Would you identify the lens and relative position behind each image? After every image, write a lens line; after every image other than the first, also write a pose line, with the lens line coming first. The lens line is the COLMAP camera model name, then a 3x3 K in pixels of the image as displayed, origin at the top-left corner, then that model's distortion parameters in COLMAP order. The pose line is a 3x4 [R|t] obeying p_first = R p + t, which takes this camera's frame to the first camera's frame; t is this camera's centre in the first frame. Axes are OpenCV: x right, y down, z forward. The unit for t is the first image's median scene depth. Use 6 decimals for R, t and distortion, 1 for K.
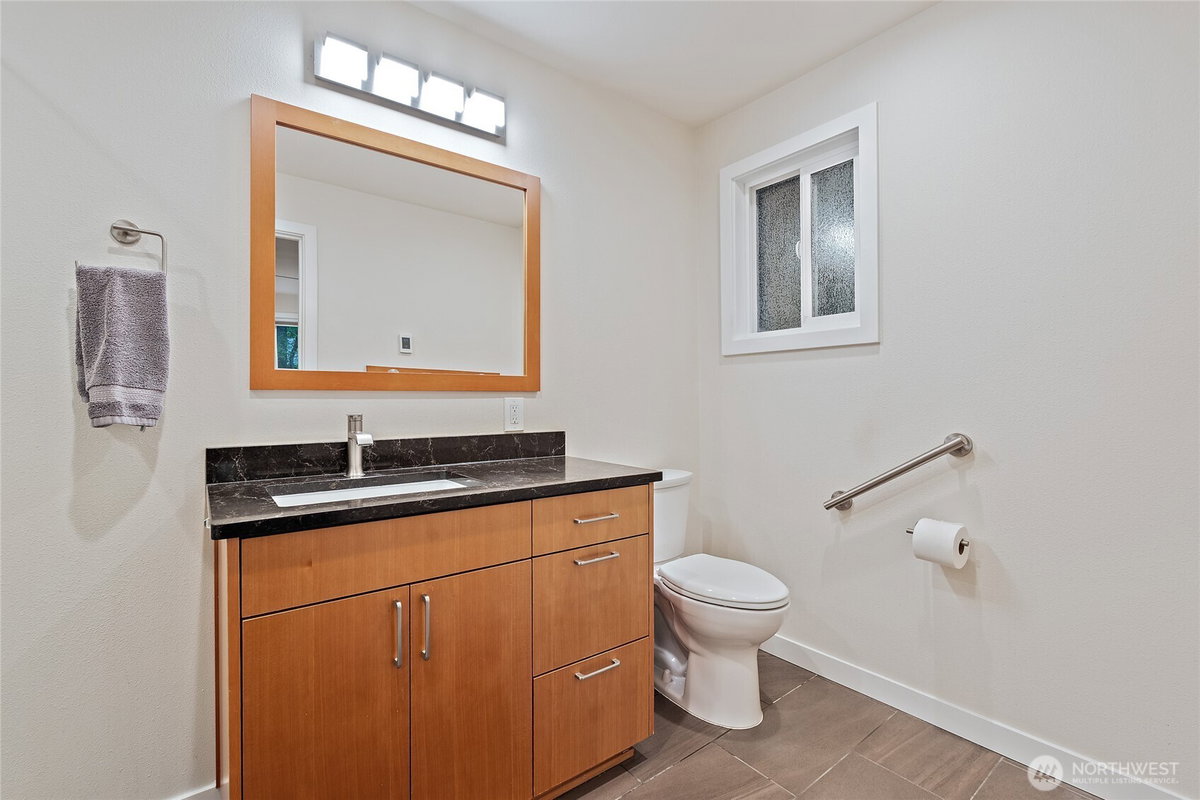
lens RADIAL K [[534.1, 0, 596.8], [0, 534.1, 397.1], [0, 0, 1]] dist [-0.004579, -0.000203]
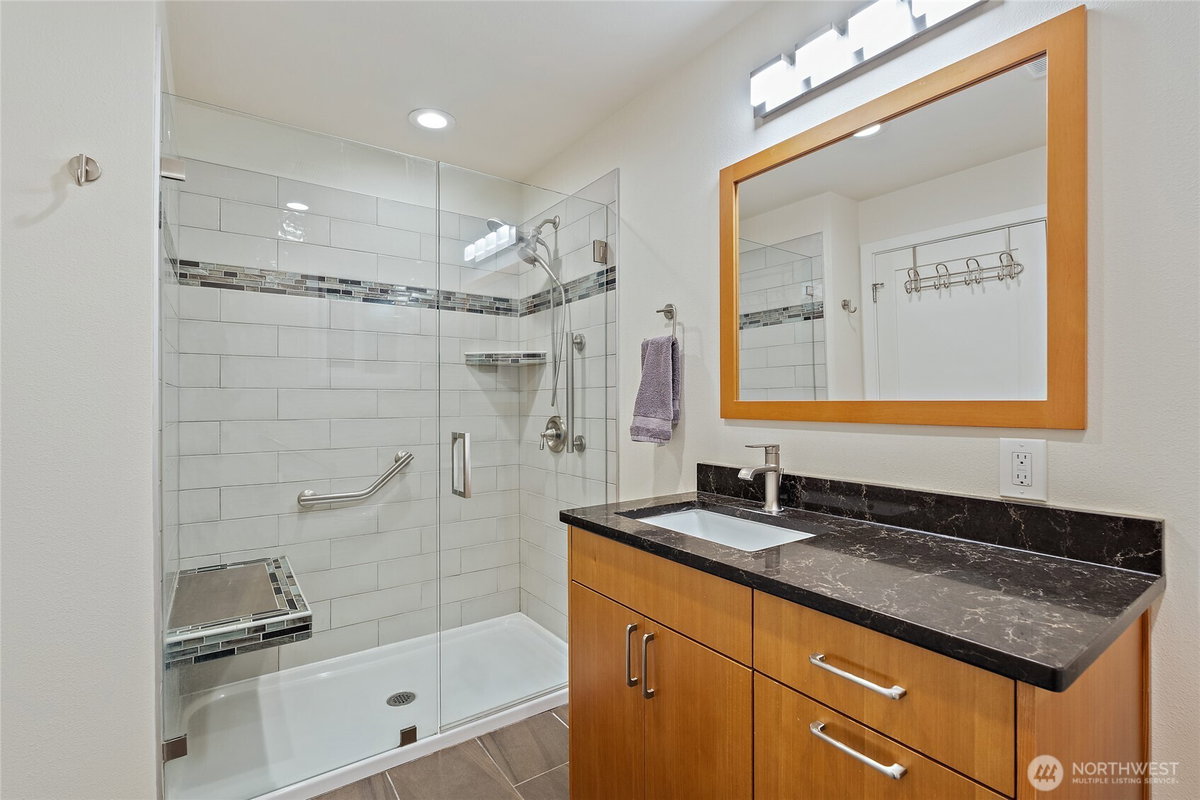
lens RADIAL K [[534.1, 0, 602.9], [0, 534.1, 402.0], [0, 0, 1]] dist [-0.004579, -0.000203]
pose [[-0.027724, 0.003355, -0.999610, 0.522804], [0.004416, 0.999985, 0.003234, -0.052390], [0.999606, -0.004325, -0.027739, 0.720702]]
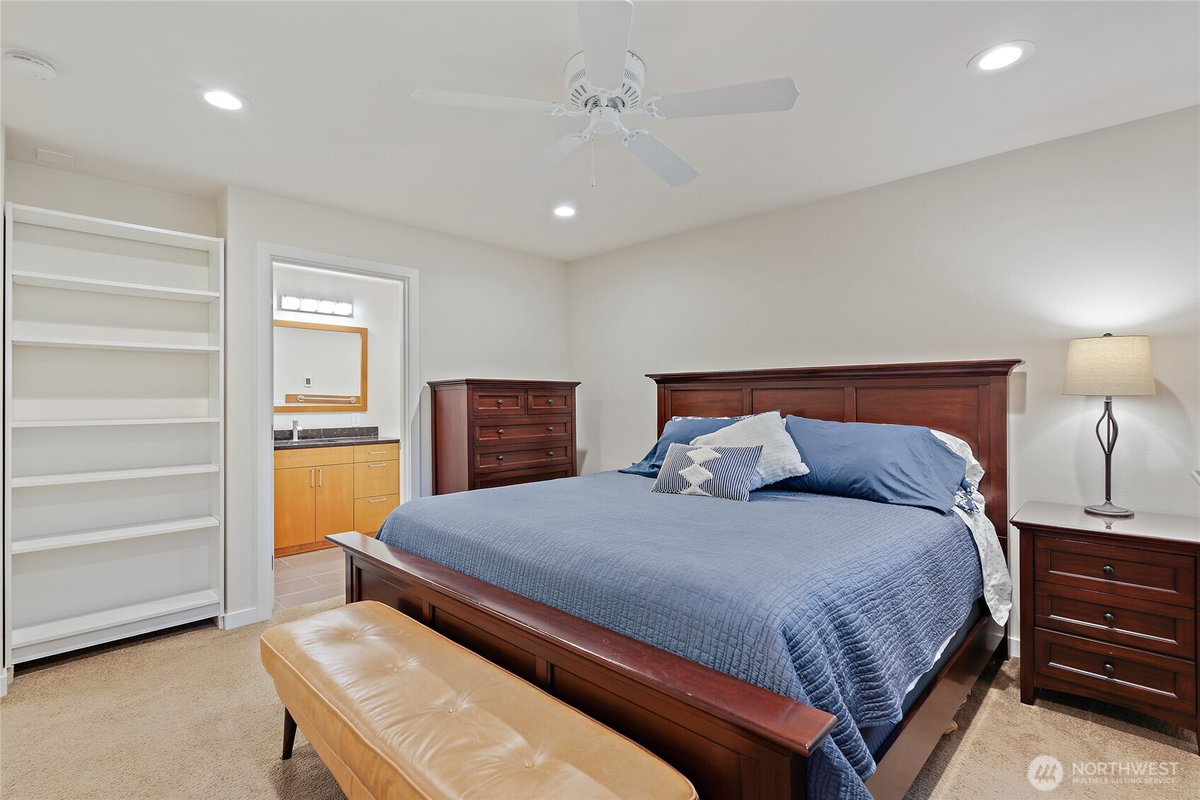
lens RADIAL K [[570.4, 0, 606.8], [0, 570.4, 394.1], [0, 0, 1]] dist [0.003779, 0.000361]
pose [[0.987336, 0.001526, 0.158635, 0.780173], [-0.000574, 0.999982, -0.006045, -0.100177], [-0.158641, 0.005877, 0.987319, -2.488849]]
